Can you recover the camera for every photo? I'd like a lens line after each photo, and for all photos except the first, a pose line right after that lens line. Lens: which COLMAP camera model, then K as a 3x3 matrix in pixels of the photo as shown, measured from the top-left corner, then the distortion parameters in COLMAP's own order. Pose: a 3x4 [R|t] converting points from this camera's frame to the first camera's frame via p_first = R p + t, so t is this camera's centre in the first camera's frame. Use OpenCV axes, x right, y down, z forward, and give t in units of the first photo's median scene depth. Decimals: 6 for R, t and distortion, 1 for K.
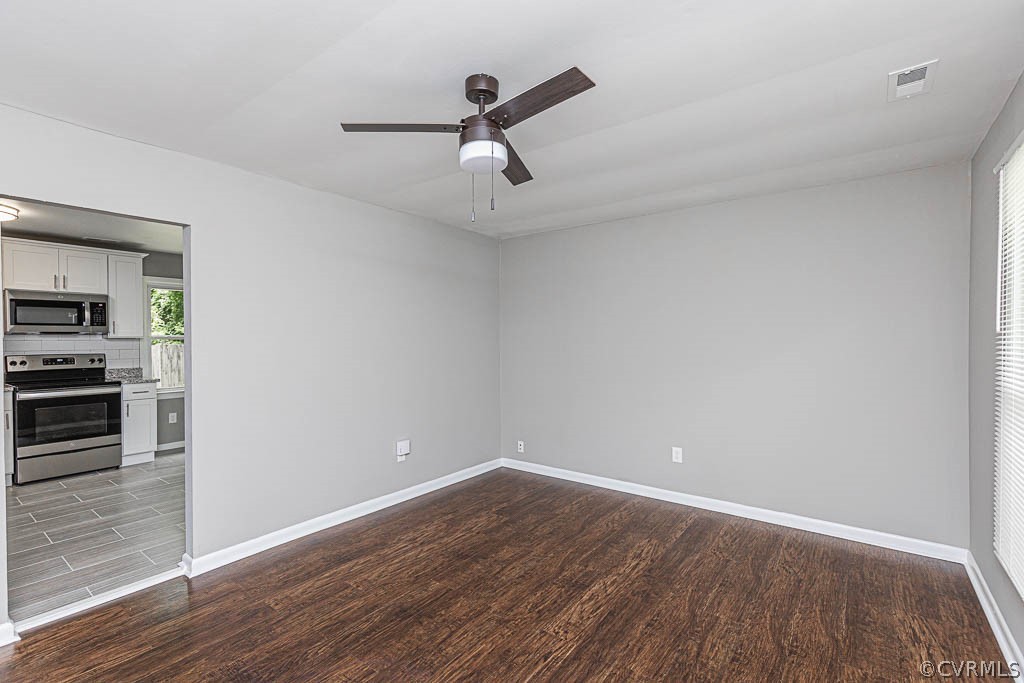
lens RADIAL K [[460.1, 0, 512.4], [0, 460.1, 340.9], [0, 0, 1]] dist [0.000759, -0.000026]
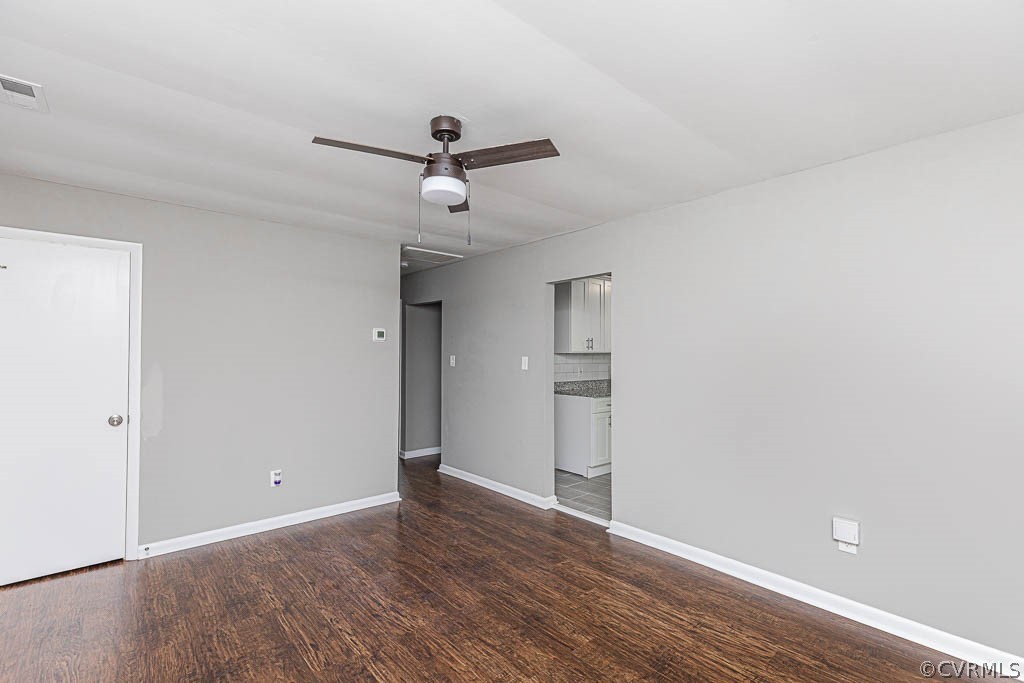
lens RADIAL K [[460.1, 0, 512.4], [0, 460.1, 344.2], [0, 0, 1]] dist [0.000759, -0.000026]
pose [[-0.194534, -0.015881, -0.980767, 0.695079], [-0.009231, 0.999854, -0.014359, -0.014924], [0.980852, 0.006260, -0.194652, 0.989951]]
